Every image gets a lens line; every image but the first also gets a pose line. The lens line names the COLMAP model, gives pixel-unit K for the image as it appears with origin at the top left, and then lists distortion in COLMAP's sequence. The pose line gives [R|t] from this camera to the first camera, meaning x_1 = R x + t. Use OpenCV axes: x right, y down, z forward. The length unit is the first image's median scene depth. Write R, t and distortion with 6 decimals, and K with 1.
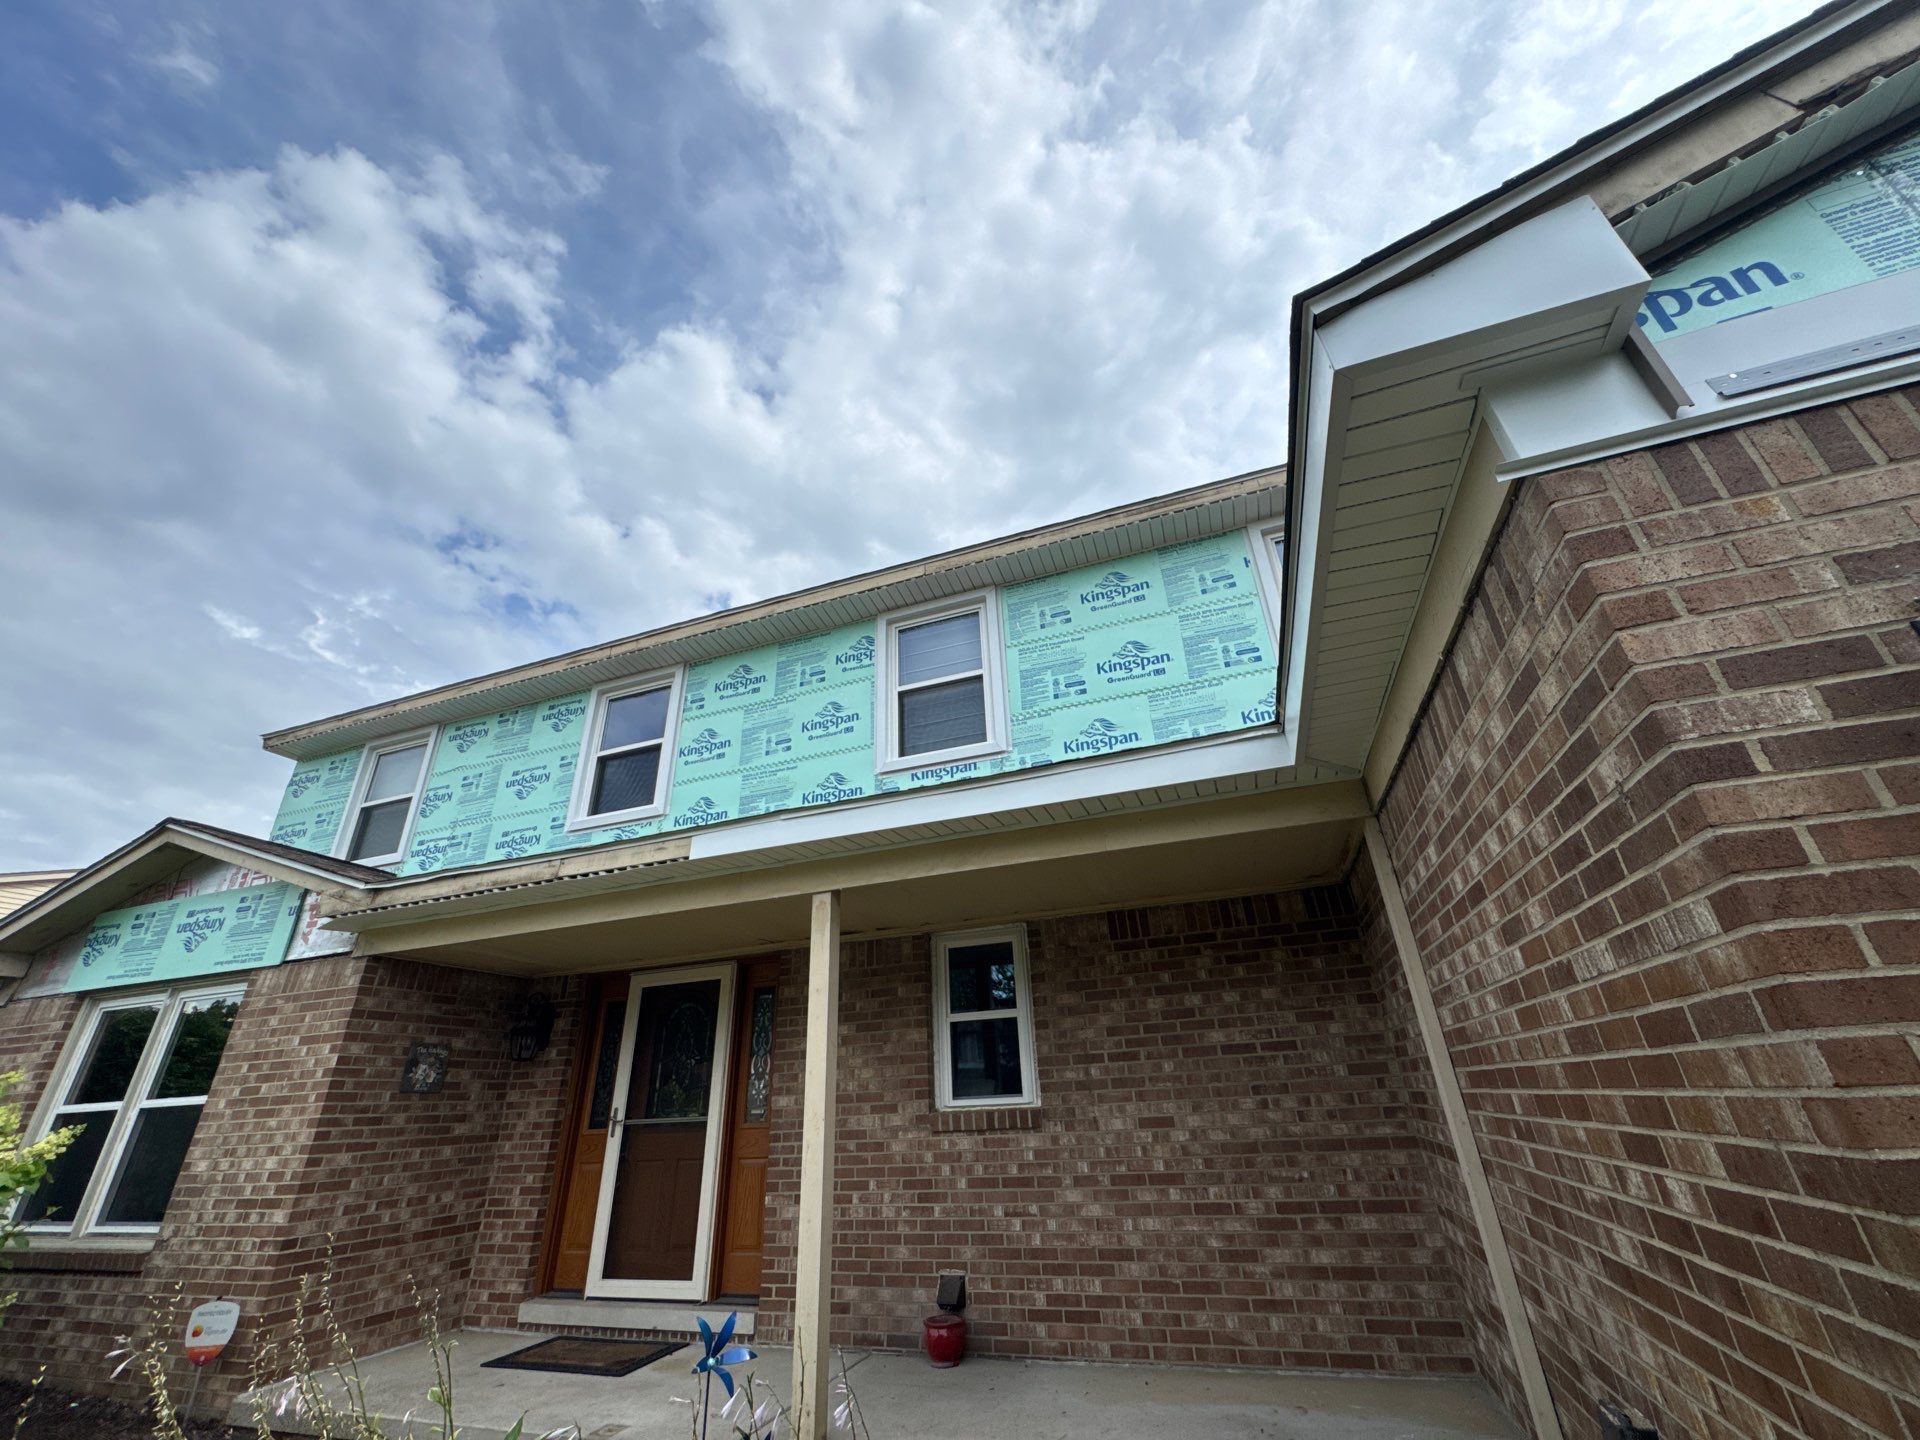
lens RADIAL K [[773.1, 0, 960.8], [0, 773.1, 719.4], [0, 0, 1]] dist [0.002081, -0.001590]
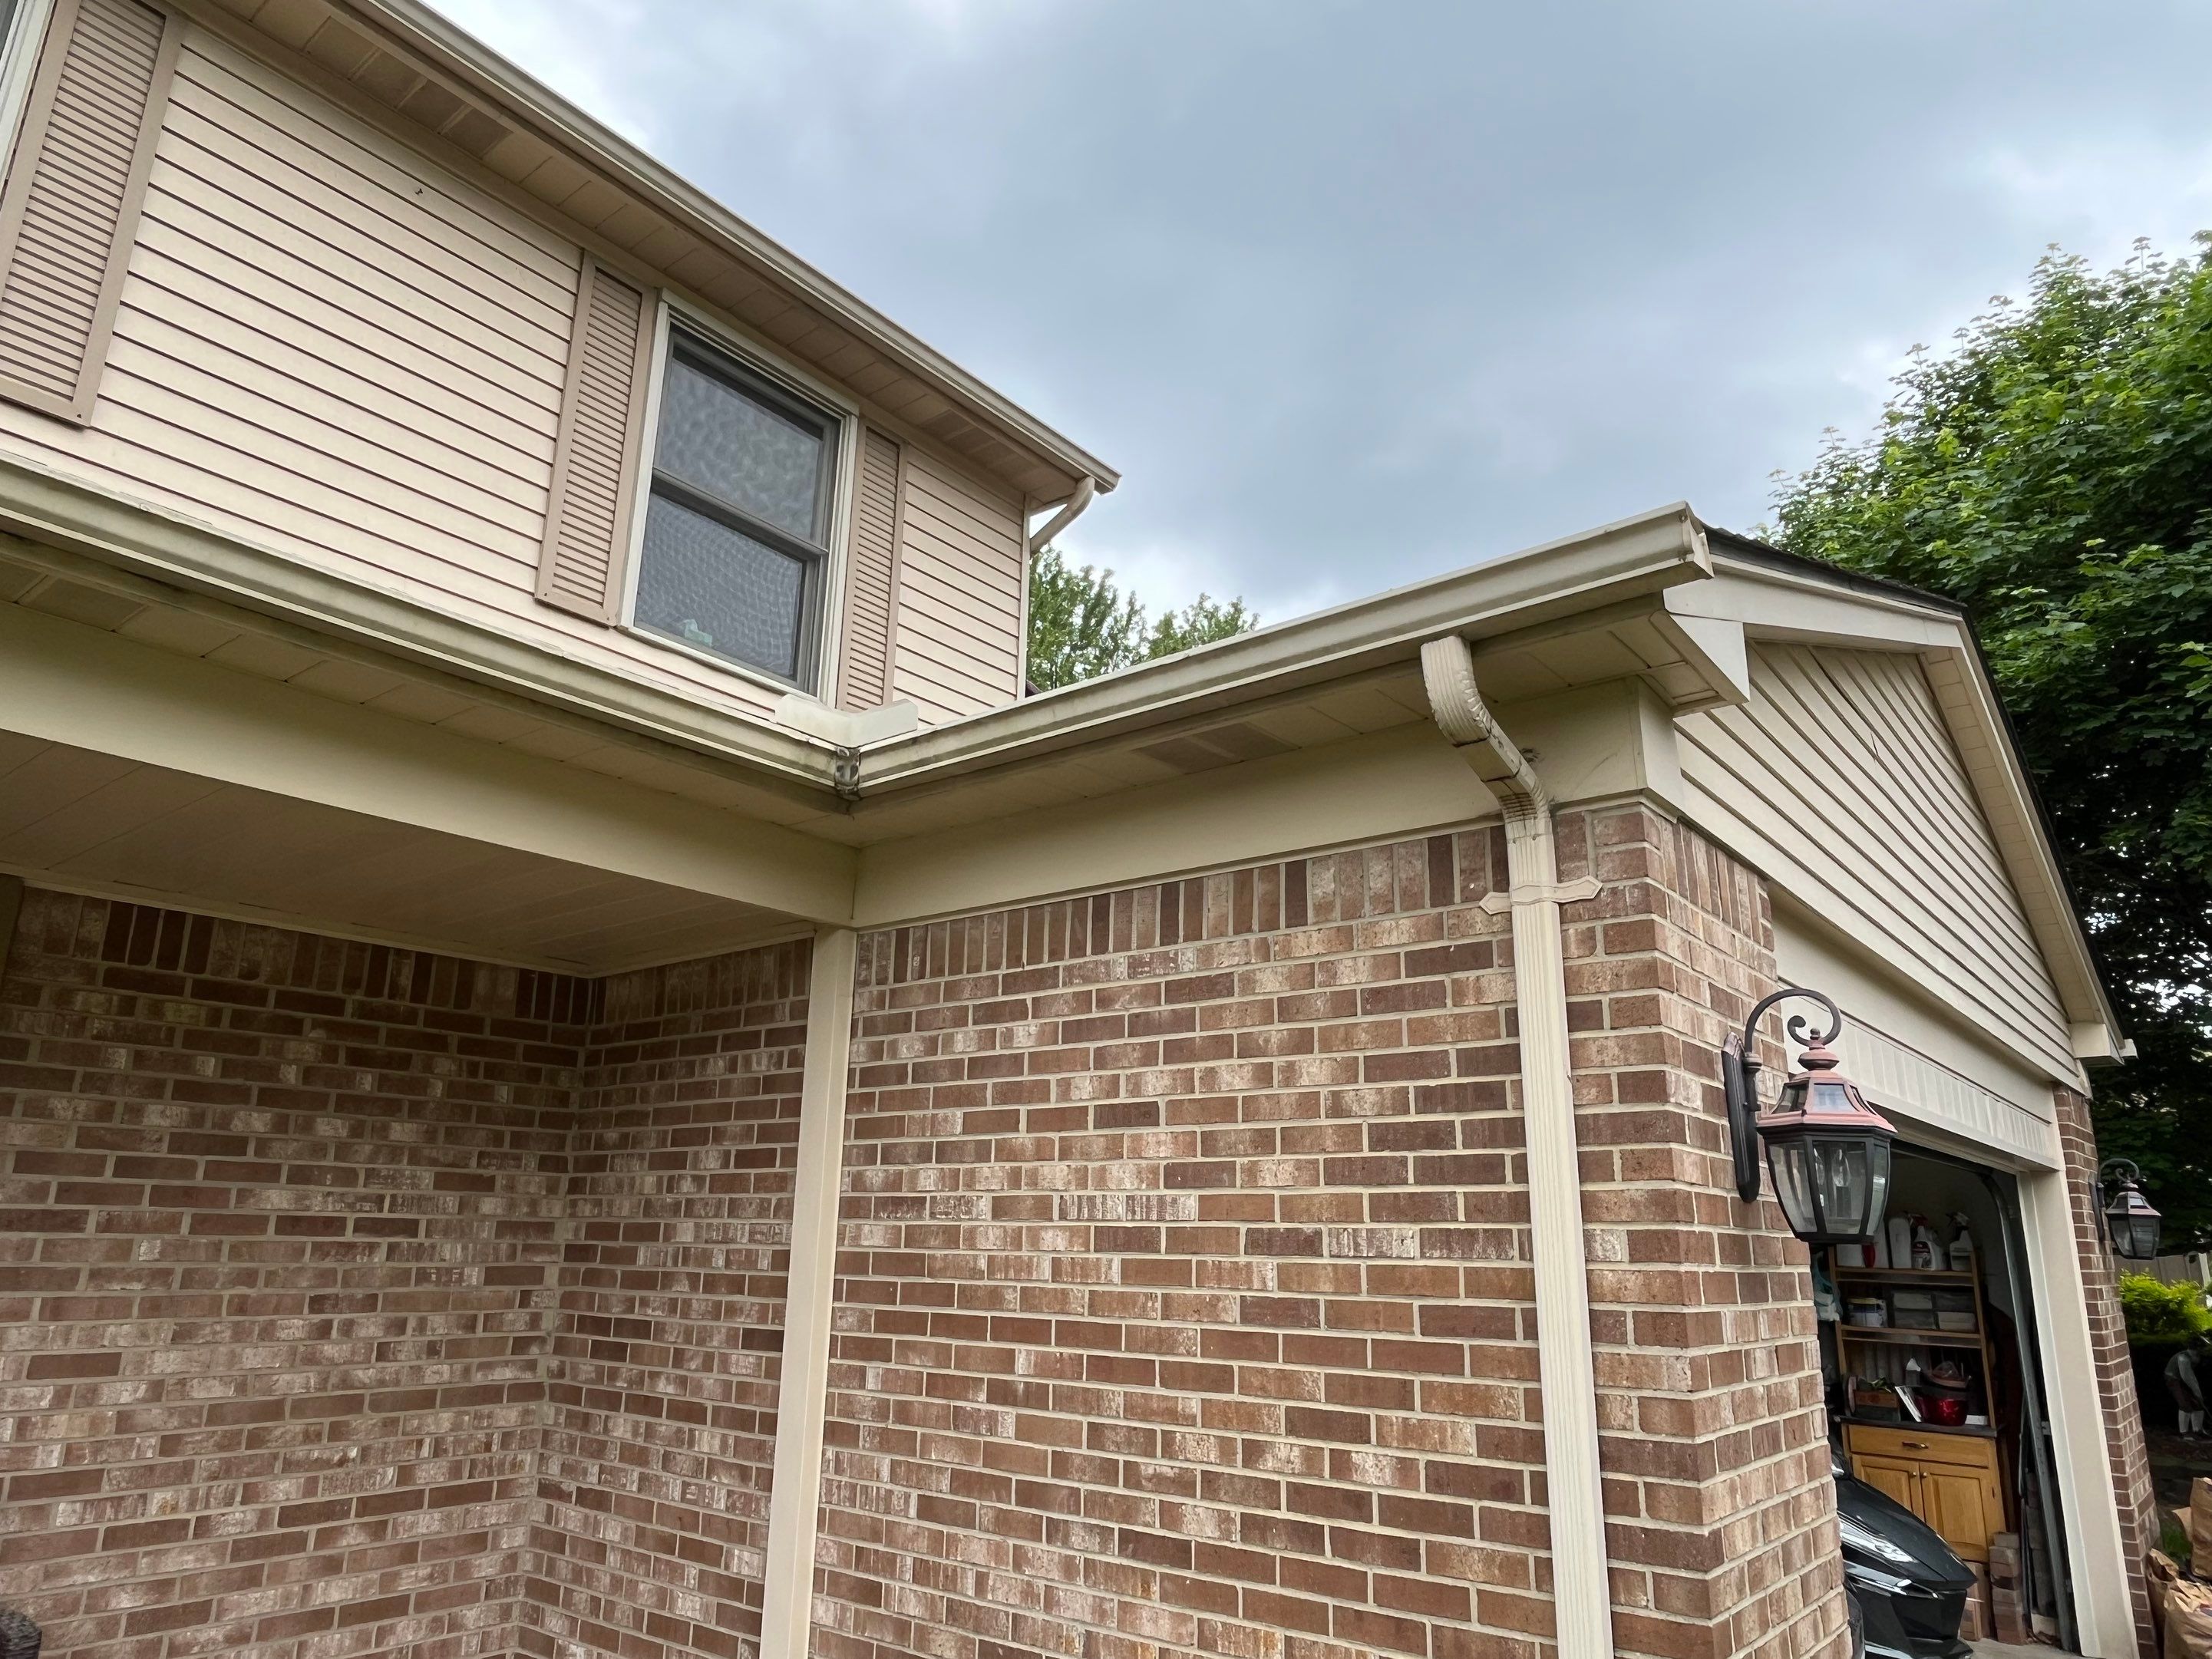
lens RADIAL K [[1443.0, 0, 1098.3], [0, 1443.0, 860.9], [0, 0, 1]] dist [0.023361, -0.009714]
pose [[0.323377, 0.295638, 0.898902, -0.354981], [-0.453036, 0.882368, -0.127221, 0.094581], [-0.830774, -0.366095, 0.419272, 0.239186]]
